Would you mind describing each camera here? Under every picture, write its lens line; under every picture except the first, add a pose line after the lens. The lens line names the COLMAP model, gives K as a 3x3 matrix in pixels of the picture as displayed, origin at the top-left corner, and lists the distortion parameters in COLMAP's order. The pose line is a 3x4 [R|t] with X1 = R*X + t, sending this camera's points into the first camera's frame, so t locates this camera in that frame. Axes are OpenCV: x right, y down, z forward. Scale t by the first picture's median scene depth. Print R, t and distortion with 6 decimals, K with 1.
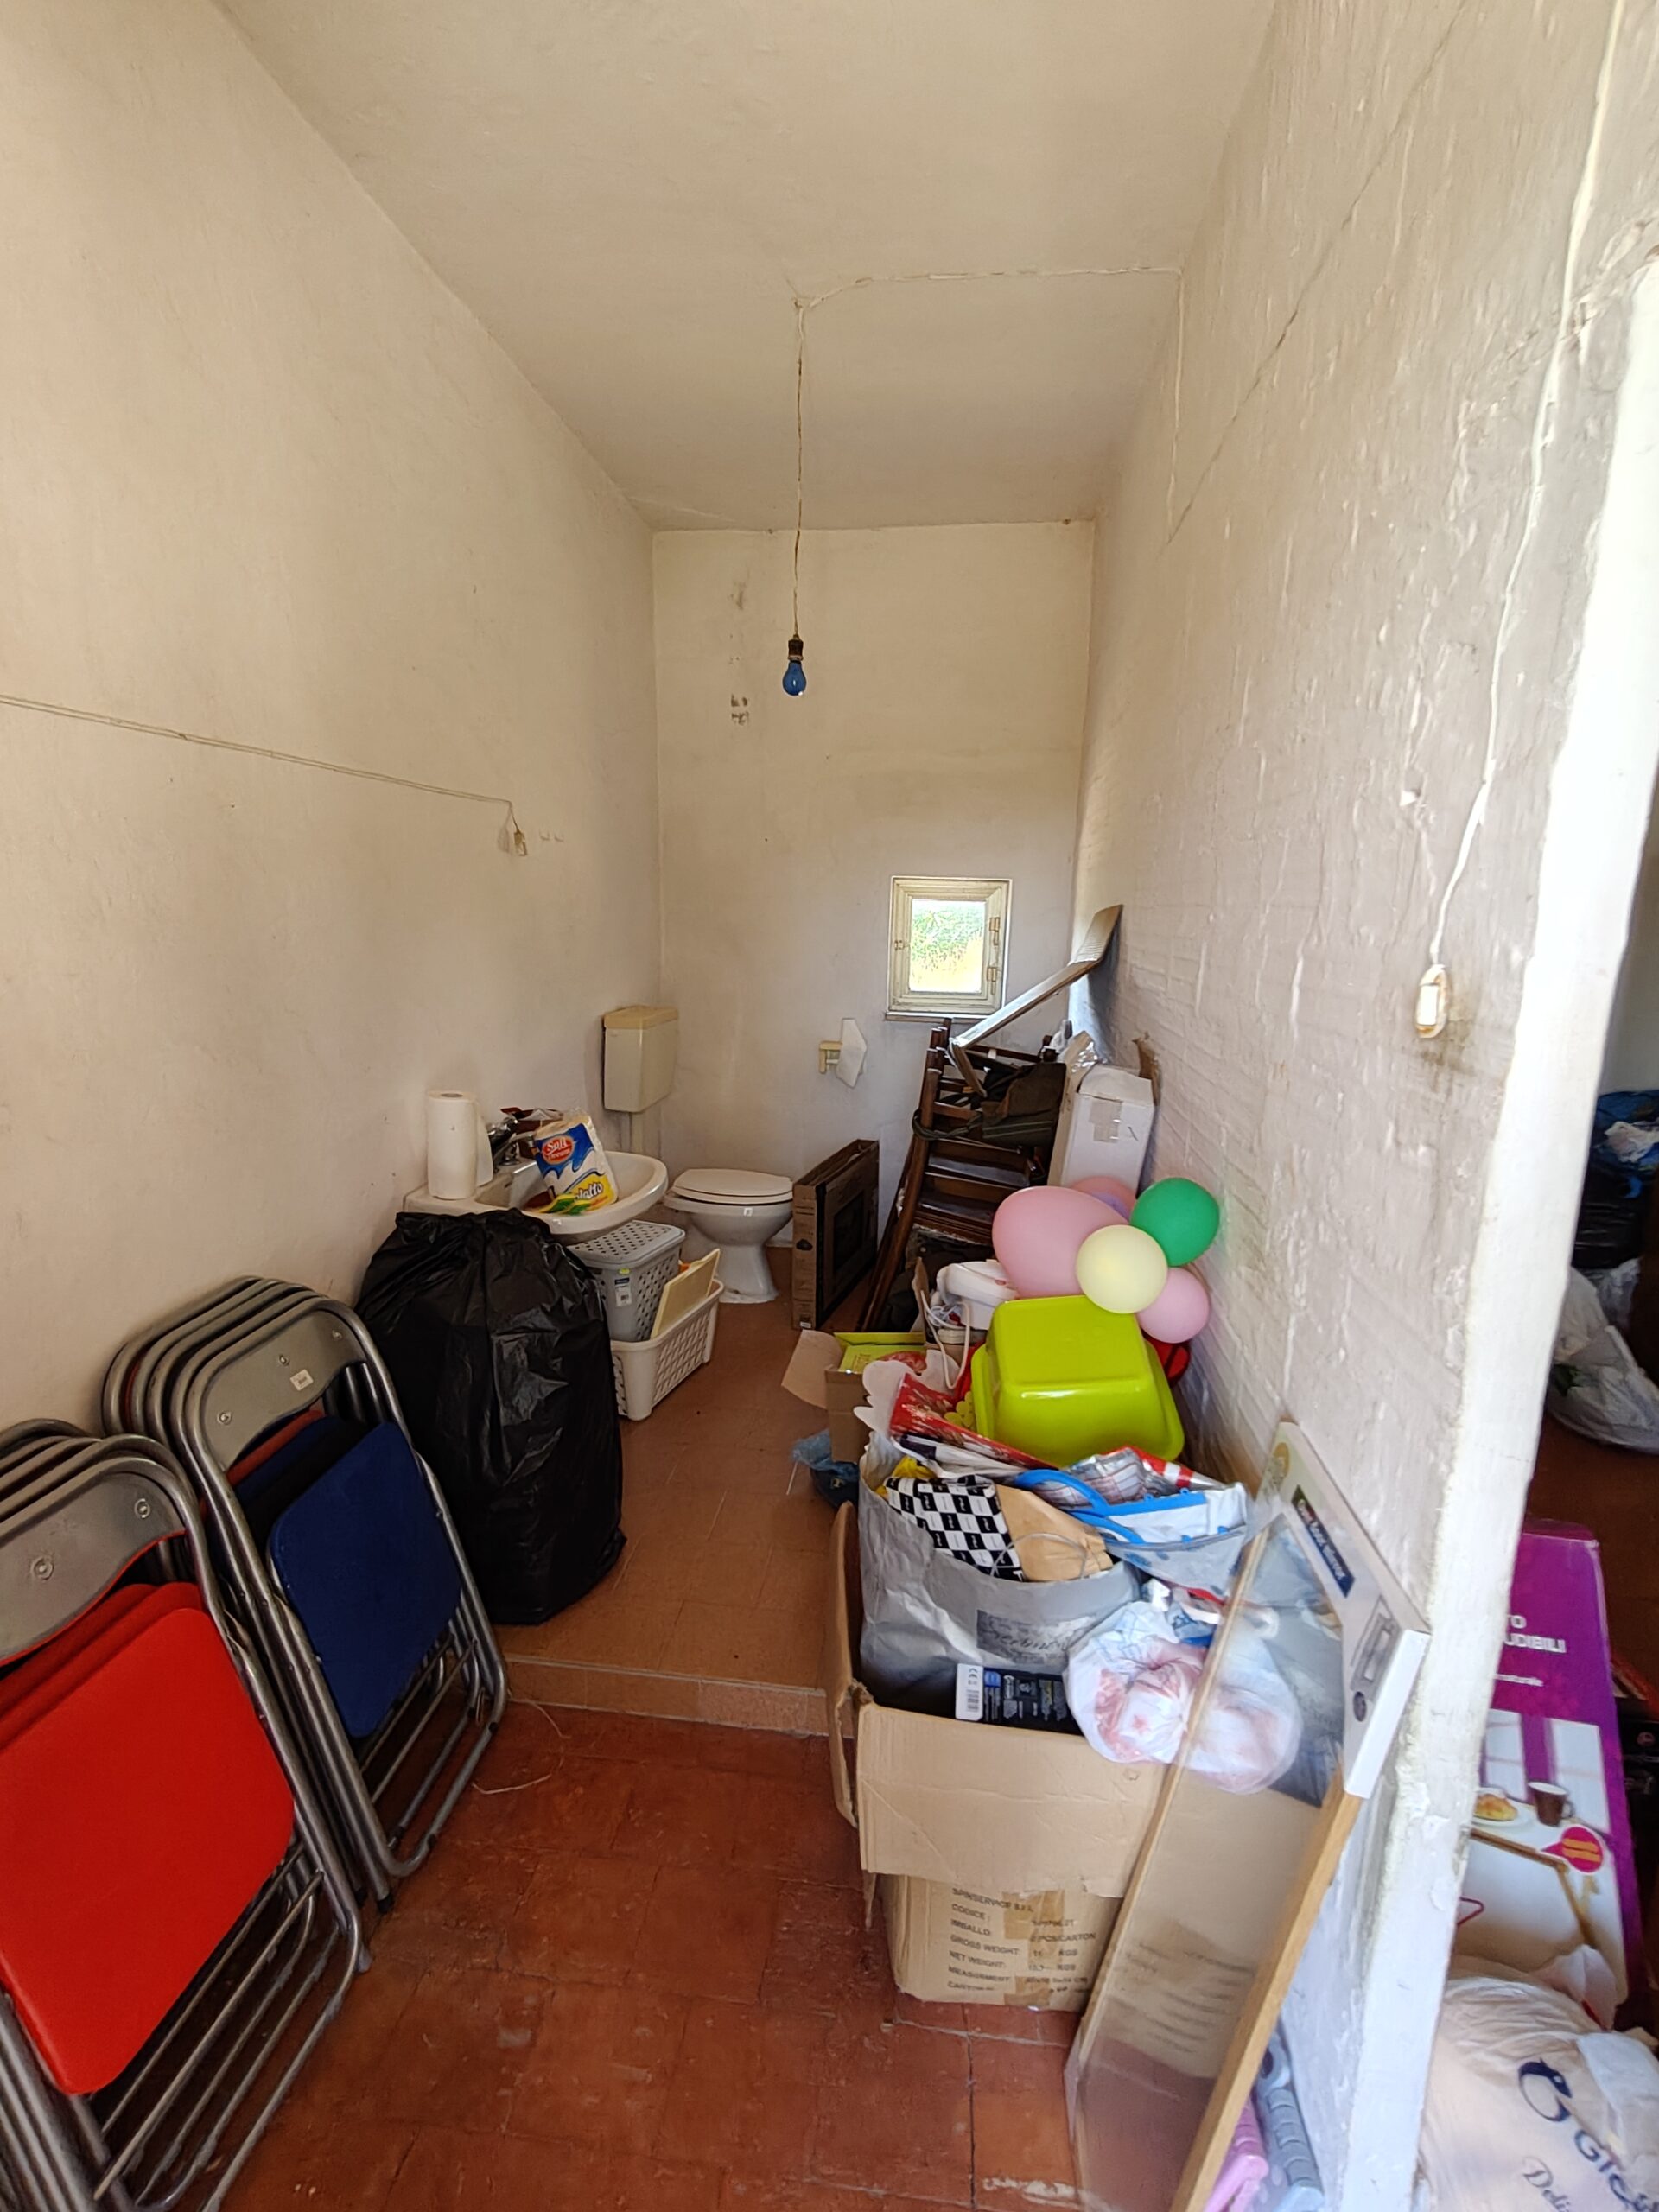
lens RADIAL K [[1028.3, 0, 839.4], [0, 1028.3, 1096.4], [0, 0, 1]] dist [0.000204, 0.000458]
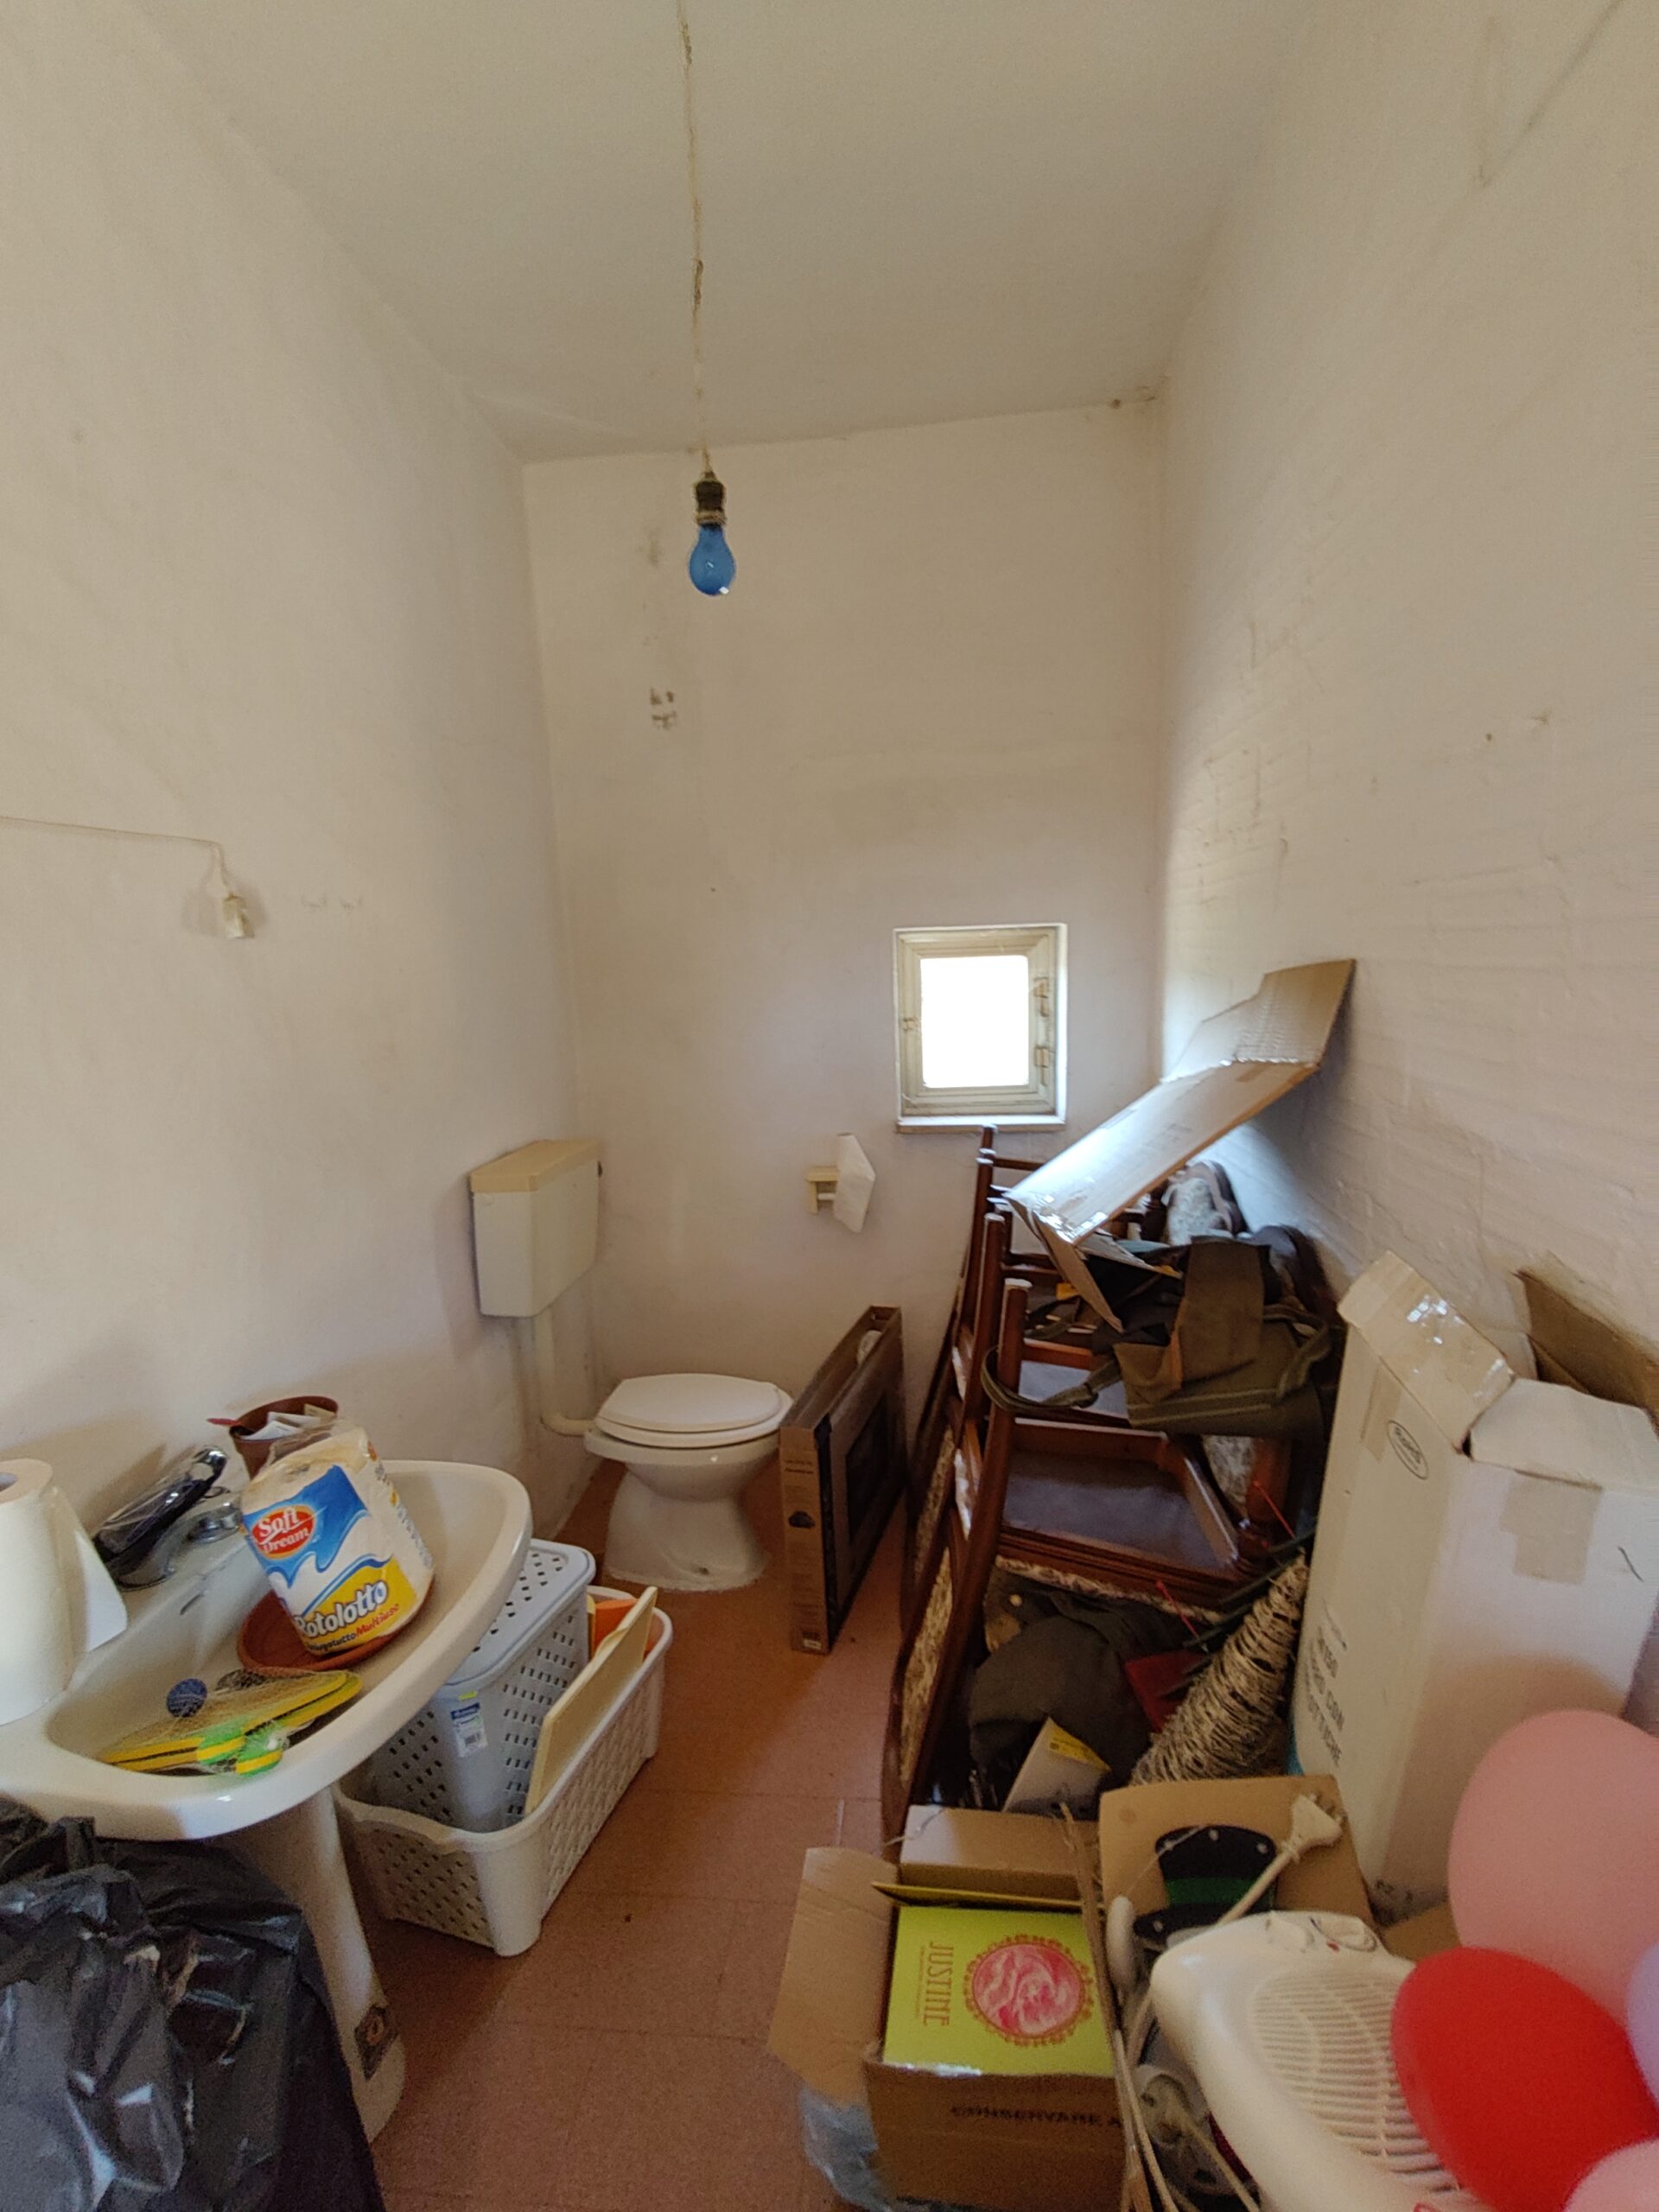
lens RADIAL K [[1028.3, 0, 822.2], [0, 1028.3, 1118.9], [0, 0, 1]] dist [0.000204, 0.000458]
pose [[0.998026, -0.062557, -0.005453, -0.002323], [0.062370, 0.997615, -0.029569, -0.079377], [0.007290, 0.029170, 0.999548, 0.354167]]
